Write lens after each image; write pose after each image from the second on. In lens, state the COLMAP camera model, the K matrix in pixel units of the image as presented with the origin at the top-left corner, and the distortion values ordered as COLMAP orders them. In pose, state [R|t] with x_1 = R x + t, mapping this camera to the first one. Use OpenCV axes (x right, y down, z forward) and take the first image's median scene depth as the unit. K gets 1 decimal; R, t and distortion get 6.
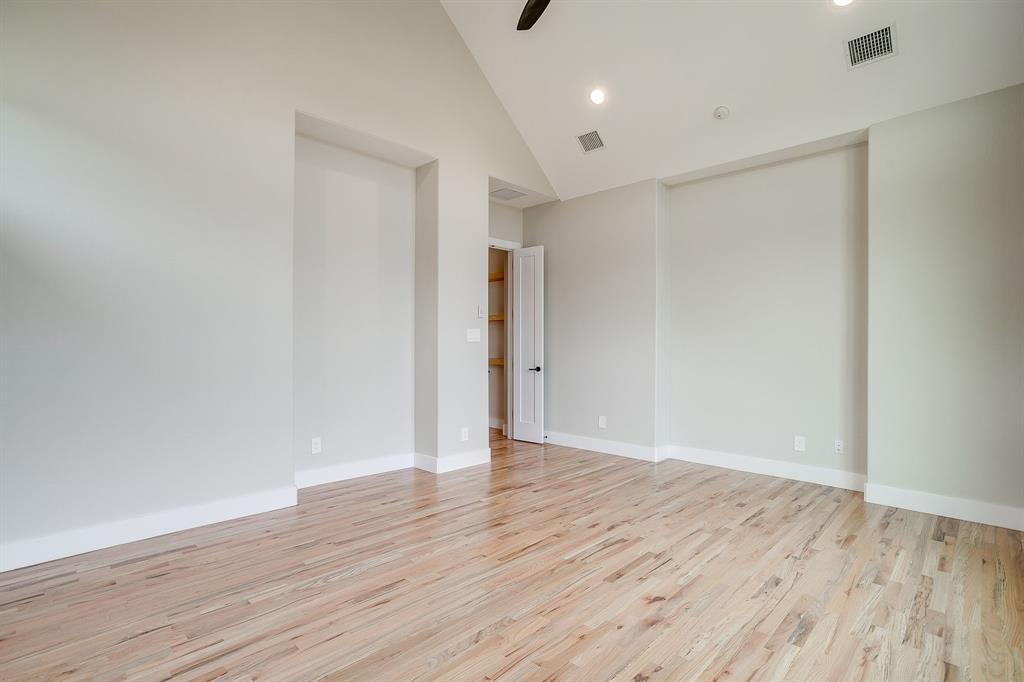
lens RADIAL K [[492.9, 0, 502.9], [0, 492.9, 340.1], [0, 0, 1]] dist [-0.001322, 0.000028]
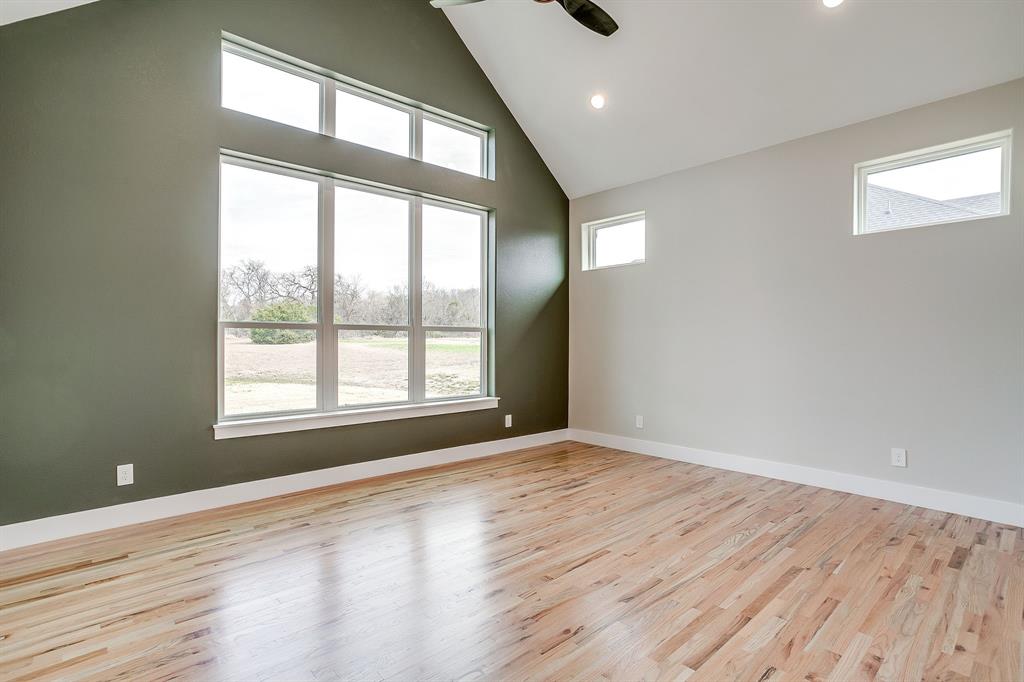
lens RADIAL K [[492.9, 0, 502.9], [0, 492.9, 340.1], [0, 0, 1]] dist [-0.001322, 0.000028]
pose [[-0.998090, -0.006291, 0.061461, 0.154576], [-0.006835, 0.999939, -0.008643, 0.014461], [-0.061403, -0.009046, -0.998072, 2.067557]]
